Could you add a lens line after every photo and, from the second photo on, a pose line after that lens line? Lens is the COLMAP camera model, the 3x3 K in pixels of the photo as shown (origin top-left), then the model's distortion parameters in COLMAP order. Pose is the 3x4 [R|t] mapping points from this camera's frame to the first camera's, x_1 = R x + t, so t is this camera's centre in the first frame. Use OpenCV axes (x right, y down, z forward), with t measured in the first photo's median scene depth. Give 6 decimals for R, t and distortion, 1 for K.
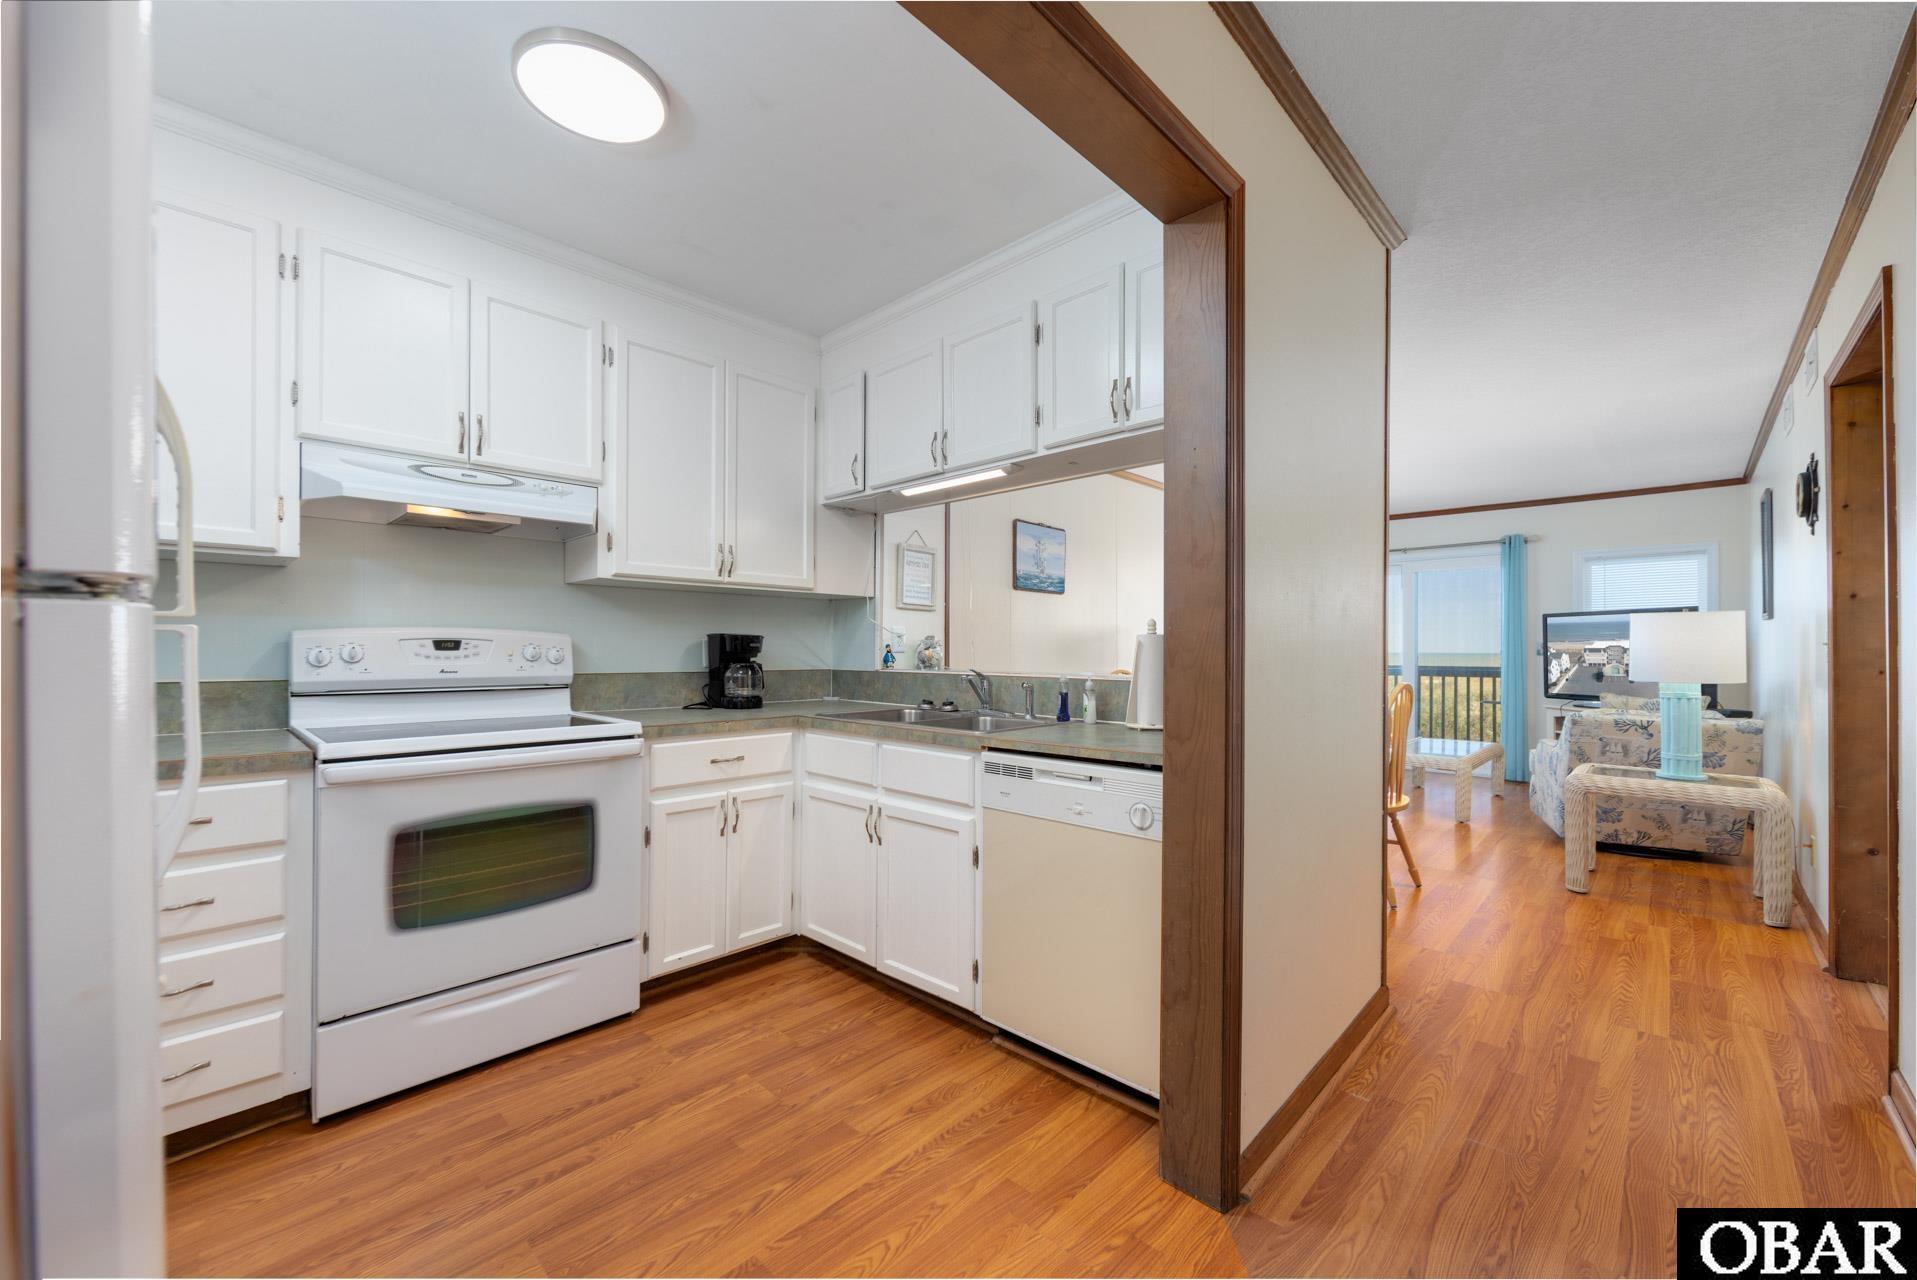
lens RADIAL K [[747.9, 0, 958.8], [0, 747.9, 645.7], [0, 0, 1]] dist [-0.003460, -0.000185]
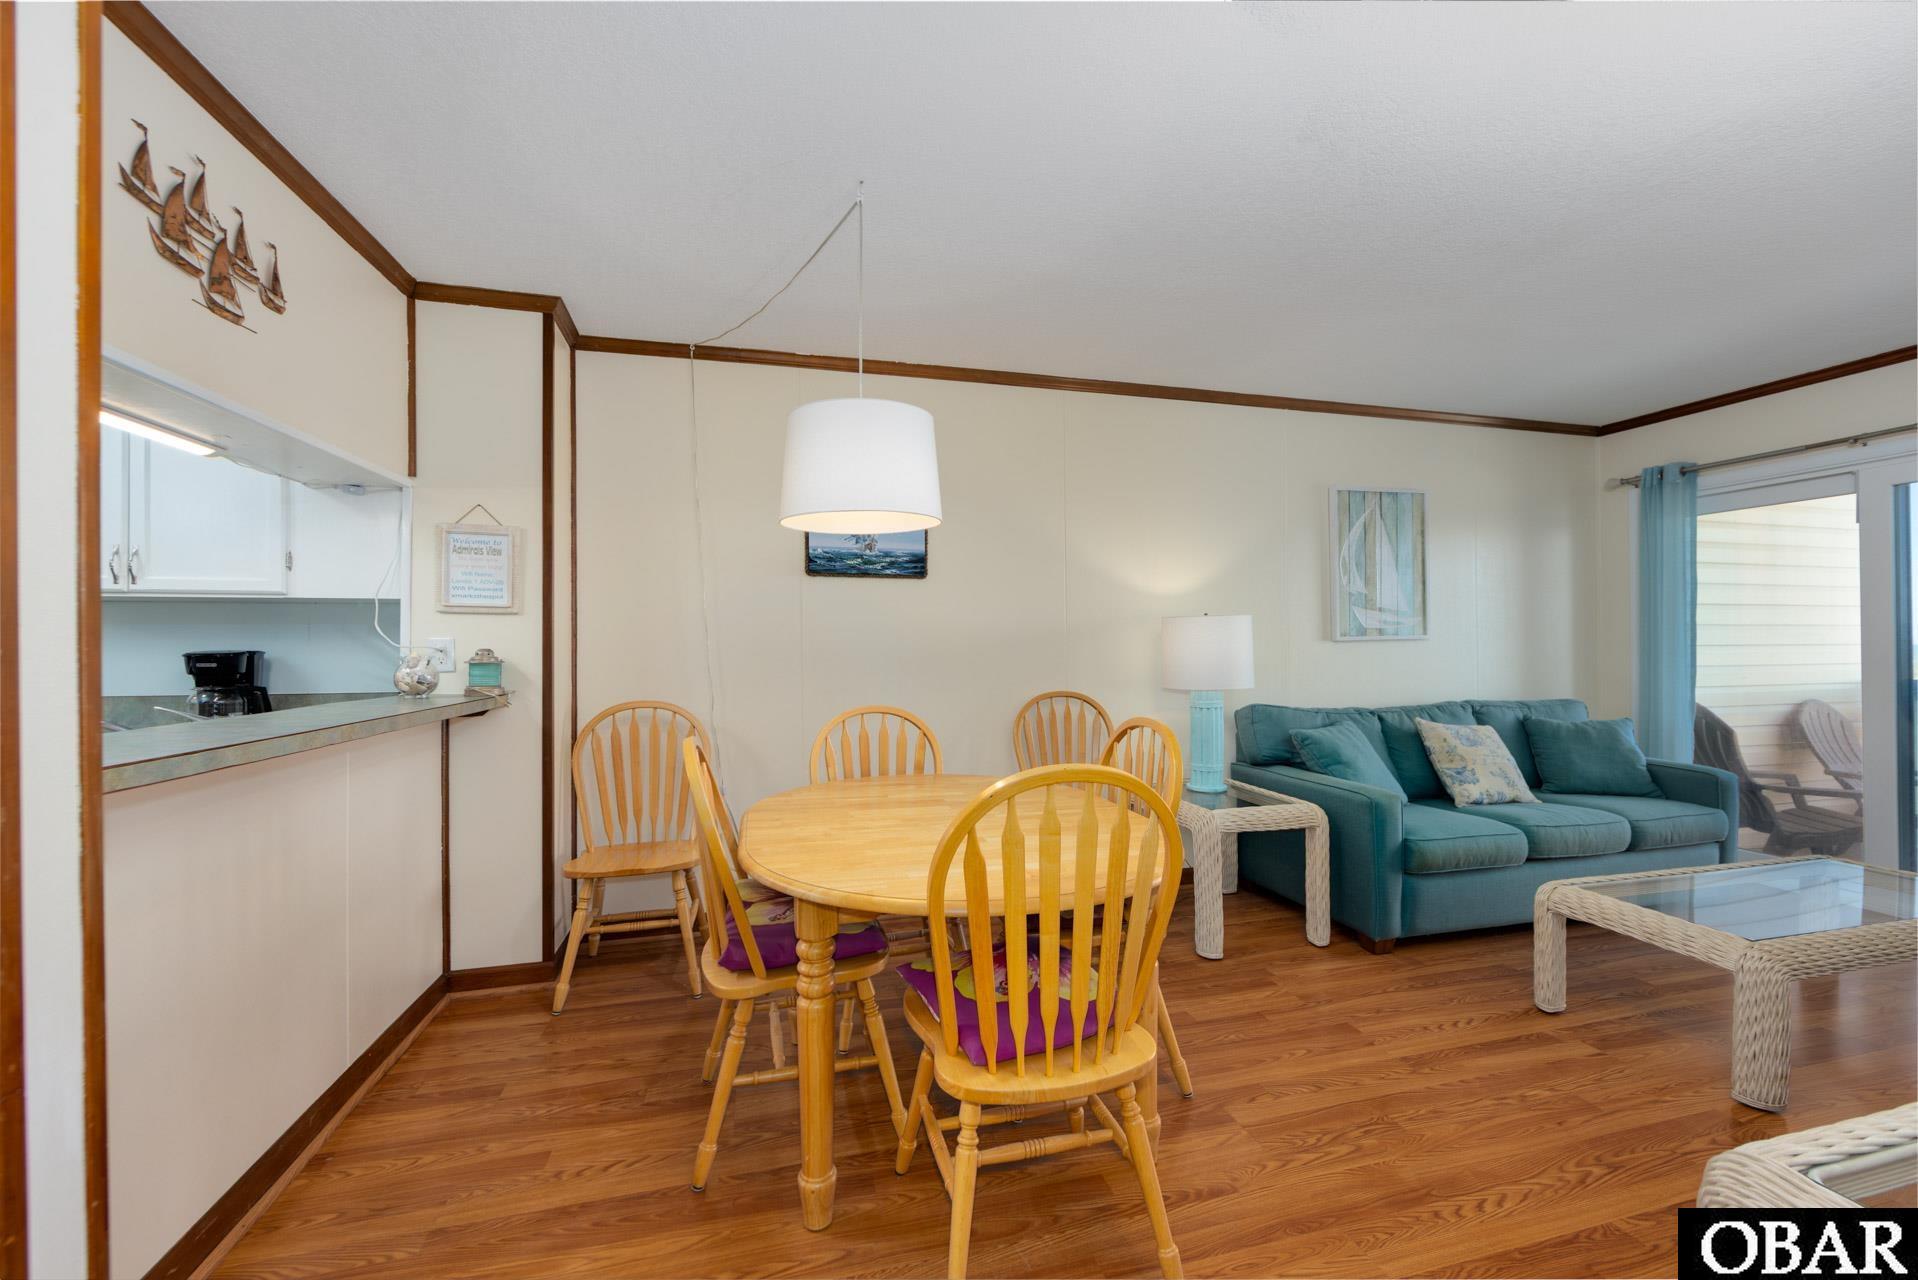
lens RADIAL K [[741.2, 0, 959.1], [0, 741.2, 646.8], [0, 0, 1]] dist [-0.008723, -0.000101]
pose [[0.849415, -0.010069, -0.527629, 1.057749], [0.011006, 0.999939, -0.001365, -0.013217], [0.527610, -0.004647, 0.849474, 0.927985]]
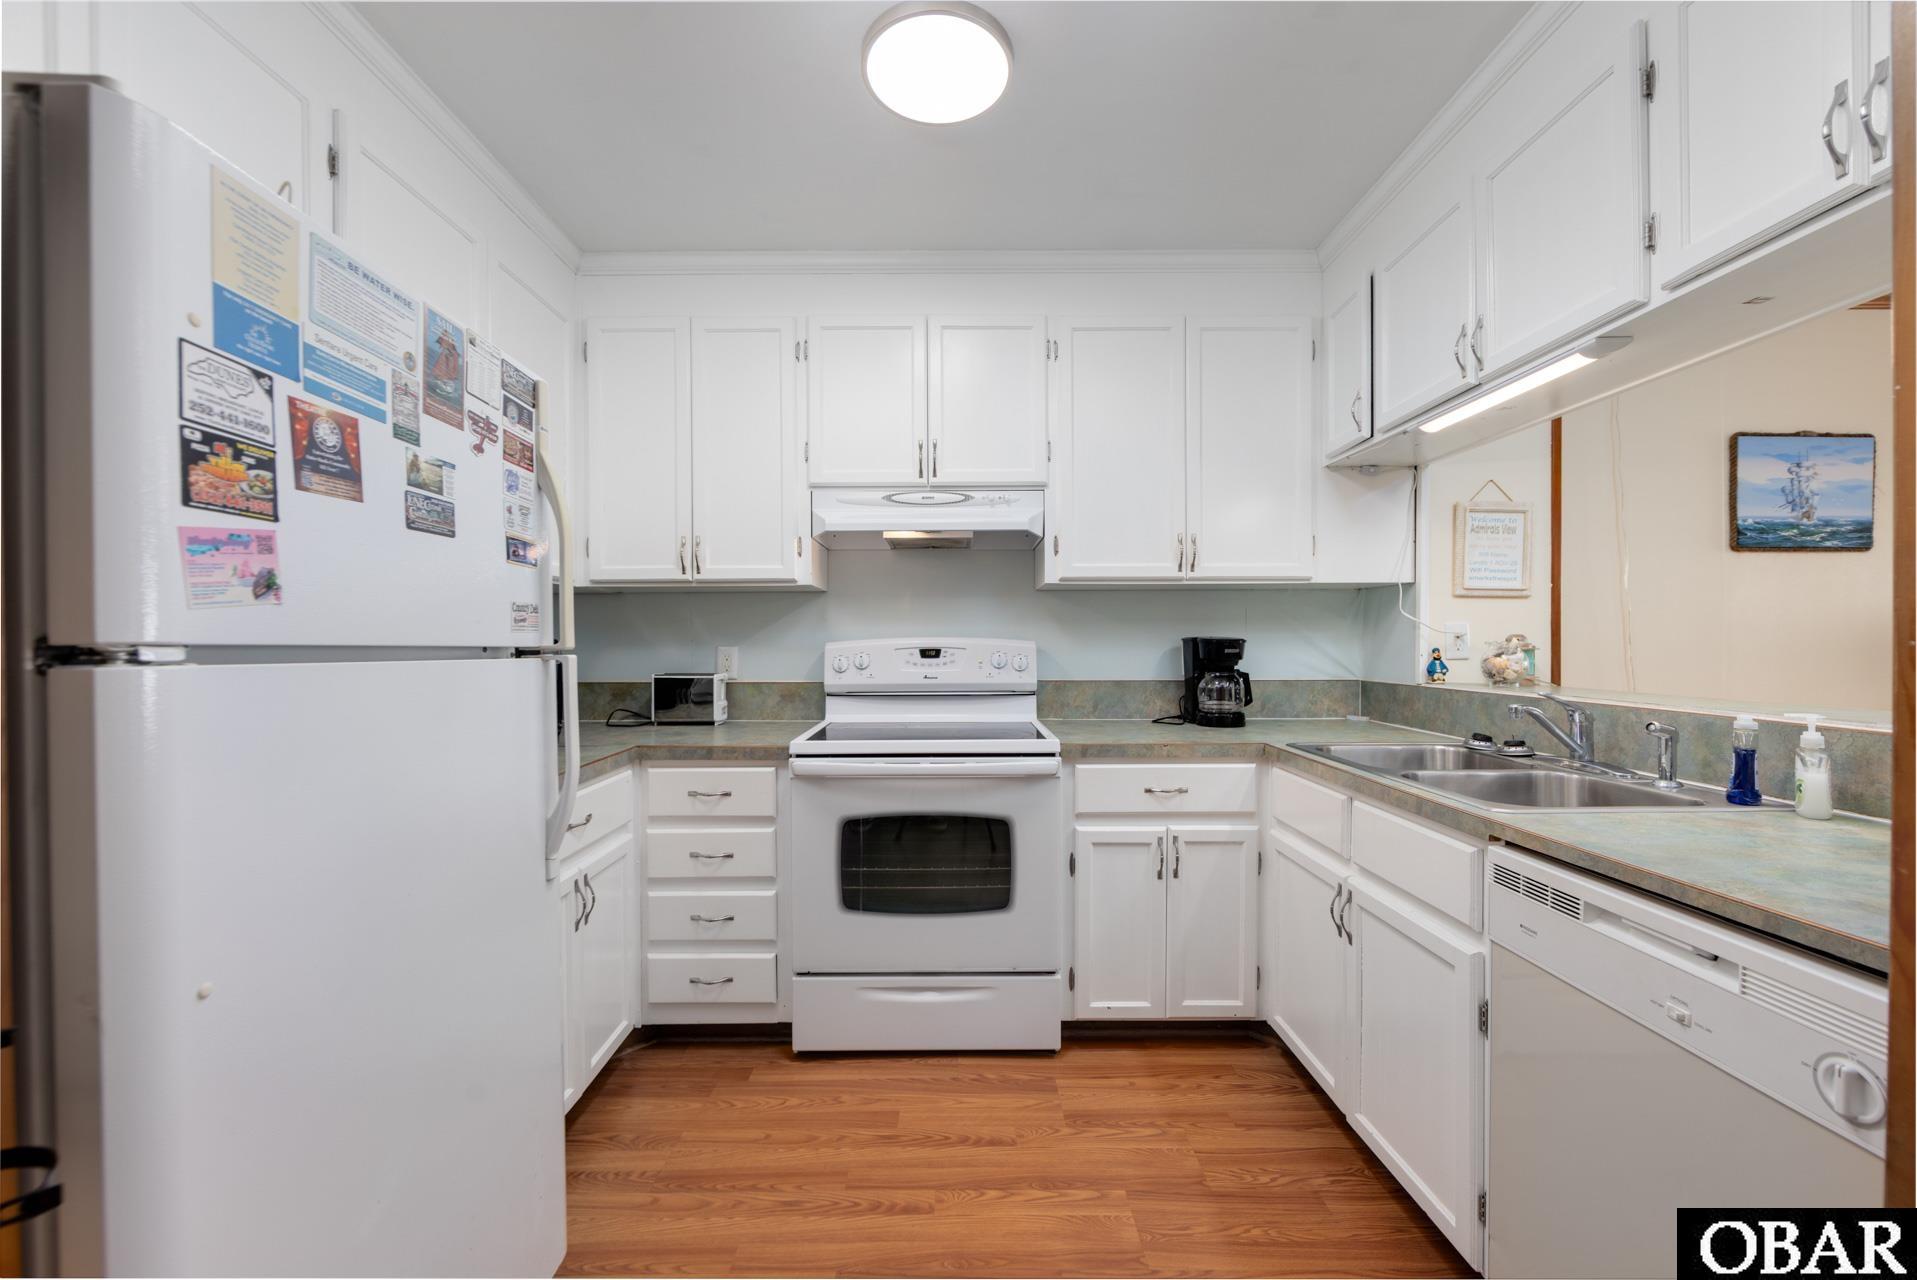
lens RADIAL K [[747.9, 0, 958.8], [0, 747.9, 645.7], [0, 0, 1]] dist [-0.003460, -0.000185]
pose [[0.692608, -0.002181, -0.721311, 0.142776], [0.010897, 0.999913, 0.007440, -0.019880], [0.721232, -0.013013, 0.692571, 0.258748]]
